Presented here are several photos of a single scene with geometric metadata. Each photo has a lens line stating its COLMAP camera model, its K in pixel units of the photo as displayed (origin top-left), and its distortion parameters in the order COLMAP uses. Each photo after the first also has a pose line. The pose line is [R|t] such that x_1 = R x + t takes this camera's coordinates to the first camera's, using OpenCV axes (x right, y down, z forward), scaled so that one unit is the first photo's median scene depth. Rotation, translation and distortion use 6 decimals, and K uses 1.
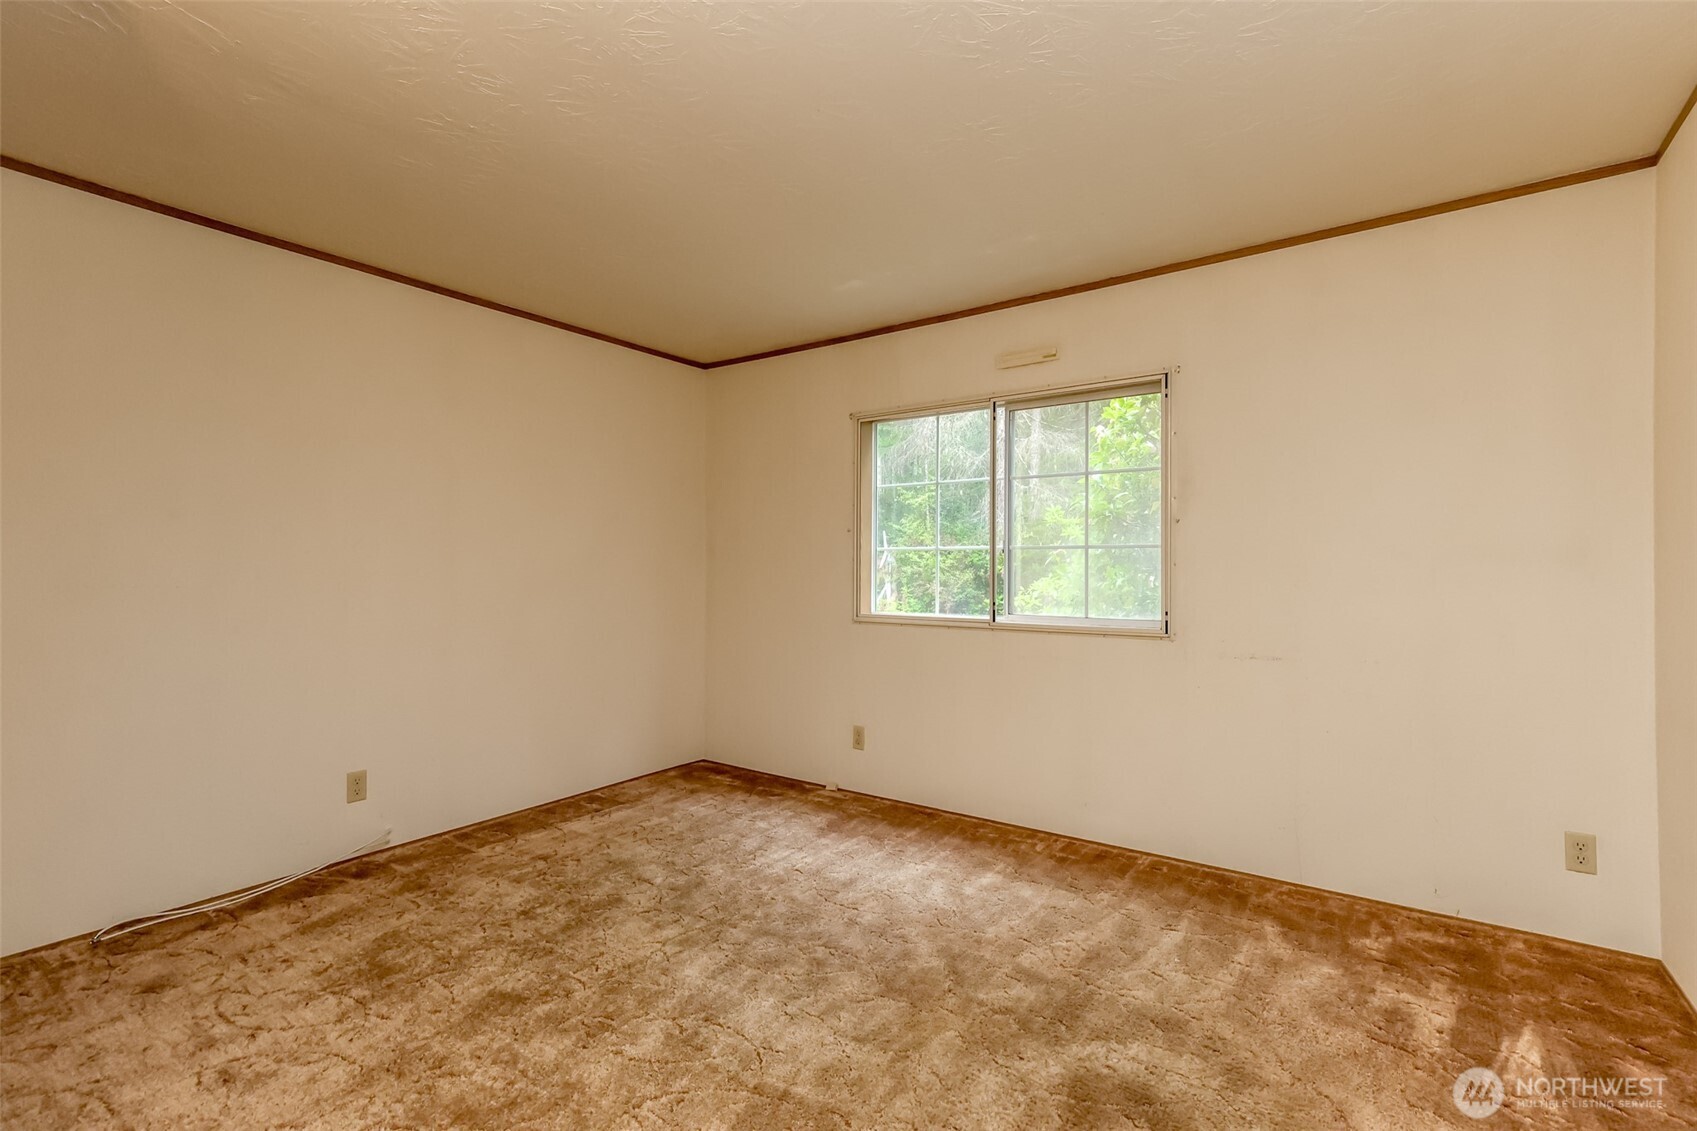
lens RADIAL K [[769.1, 0, 848.5], [0, 769.1, 565.5], [0, 0, 1]] dist [0.000966, -0.000023]
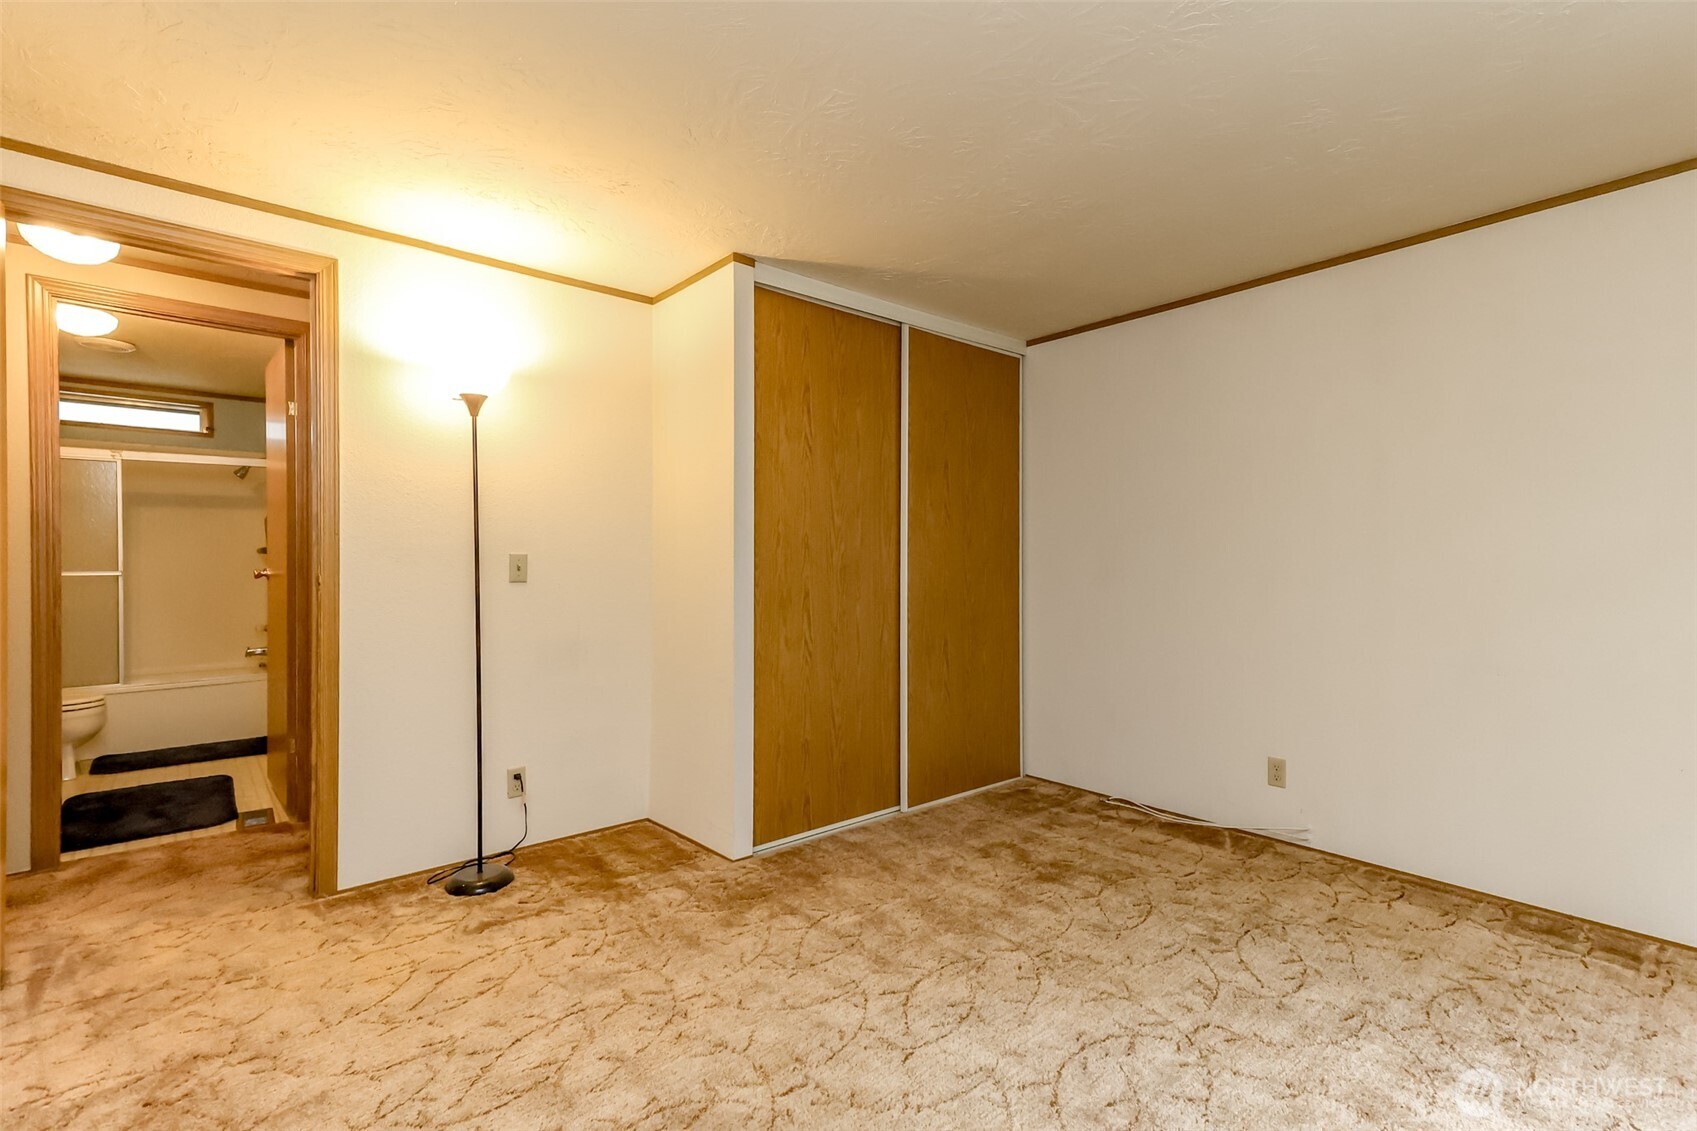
lens RADIAL K [[769.1, 0, 848.5], [0, 769.1, 565.5], [0, 0, 1]] dist [0.000966, -0.000023]
pose [[-0.249356, 0.008294, -0.968376, 0.565610], [-0.000953, 0.999961, 0.008810, -0.001732], [0.968411, 0.003120, -0.249338, 0.766043]]
